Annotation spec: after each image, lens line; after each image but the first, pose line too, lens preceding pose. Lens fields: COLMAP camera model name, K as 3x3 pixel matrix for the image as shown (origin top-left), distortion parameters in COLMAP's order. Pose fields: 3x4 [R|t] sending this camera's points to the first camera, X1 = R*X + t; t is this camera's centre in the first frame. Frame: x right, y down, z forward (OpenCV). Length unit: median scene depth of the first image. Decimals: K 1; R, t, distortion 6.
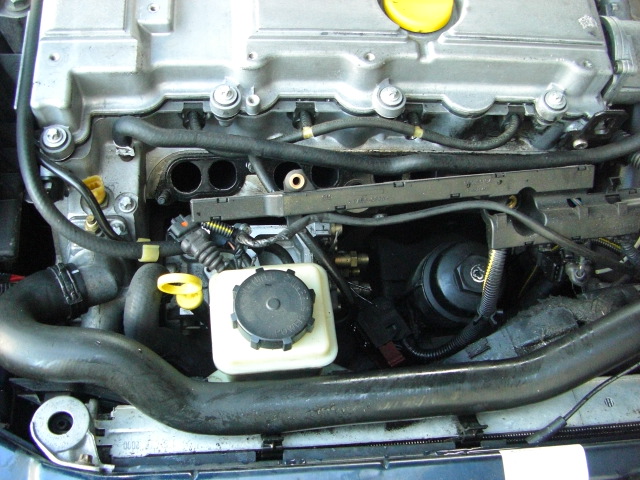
lens RADIAL K [[710.8, 0, 318.6], [0, 710.8, 241.0], [0, 0, 1]] dist [-0.143915, 0.000000]
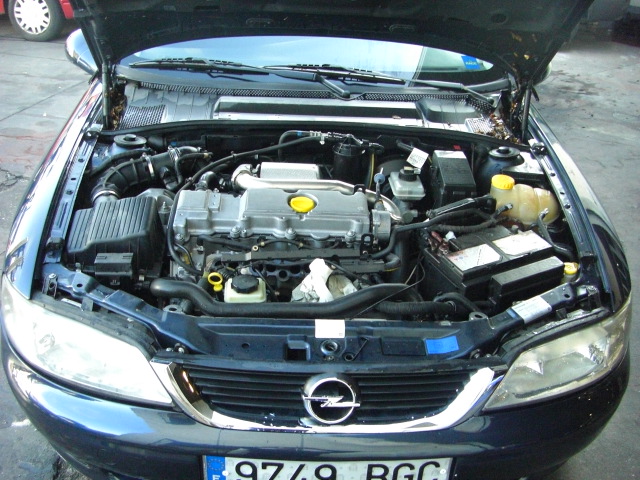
lens RADIAL K [[710.8, 0, 315.4], [0, 710.8, 244.1], [0, 0, 1]] dist [-0.143915, 0.000000]
pose [[0.998810, -0.003798, -0.048616, 0.355946], [-0.019276, 0.885022, -0.465150, 1.246650], [0.044792, 0.465534, 0.883896, -1.634336]]
